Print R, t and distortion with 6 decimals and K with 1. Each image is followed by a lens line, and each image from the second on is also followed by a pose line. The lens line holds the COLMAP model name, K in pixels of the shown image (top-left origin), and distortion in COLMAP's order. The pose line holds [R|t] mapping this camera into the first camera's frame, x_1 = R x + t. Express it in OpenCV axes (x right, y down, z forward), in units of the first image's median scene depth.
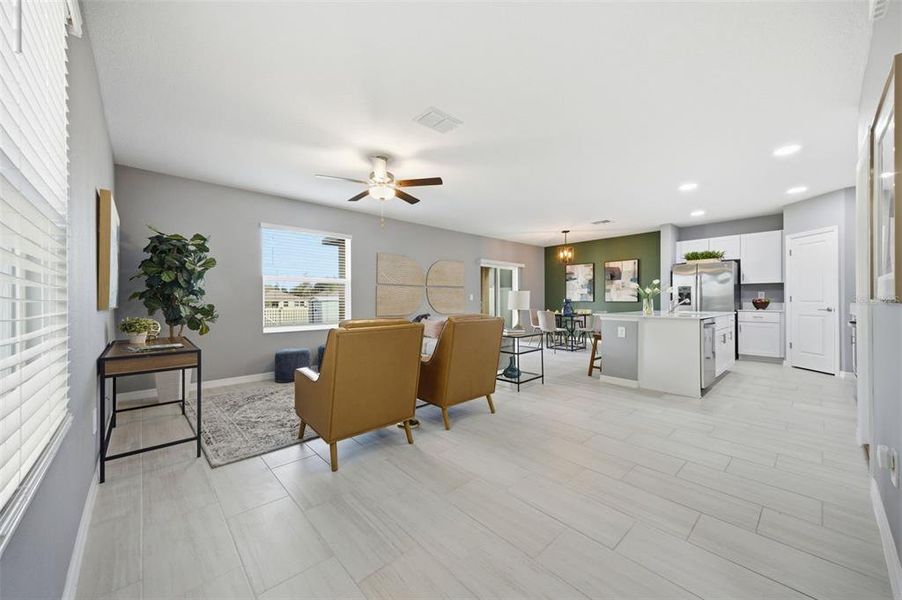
lens RADIAL K [[337.0, 0, 447.3], [0, 337.0, 298.7], [0, 0, 1]] dist [0.010107, -0.000756]
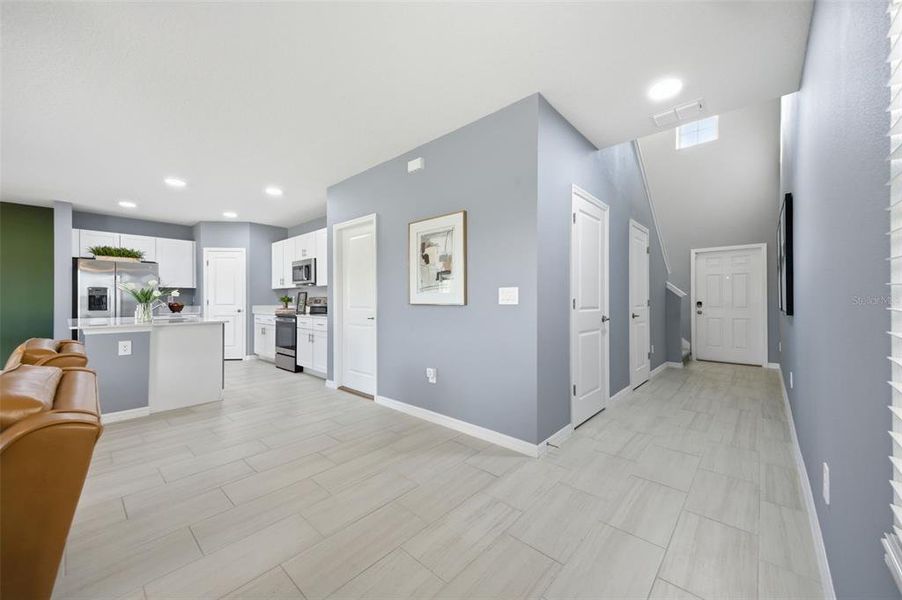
lens RADIAL K [[337.0, 0, 460.1], [0, 337.0, 298.1], [0, 0, 1]] dist [0.010107, -0.000756]
pose [[-0.119103, 0.009936, 0.992832, -0.196281], [-0.000482, 0.999949, -0.010065, -0.002238], [-0.992882, -0.001677, -0.119093, 0.217357]]
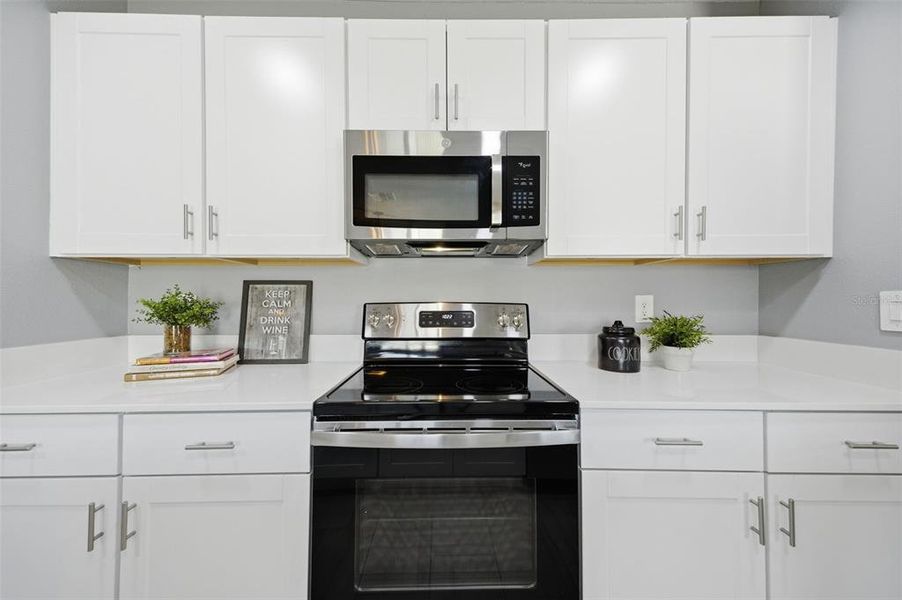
lens RADIAL K [[337.0, 0, 460.1], [0, 337.0, 299.7], [0, 0, 1]] dist [0.010107, -0.000756]
pose [[-0.751965, 0.001971, 0.659200, 0.535169], [-0.001416, 0.999988, -0.004605, -0.013562], [-0.659202, -0.004396, -0.751953, 0.626436]]
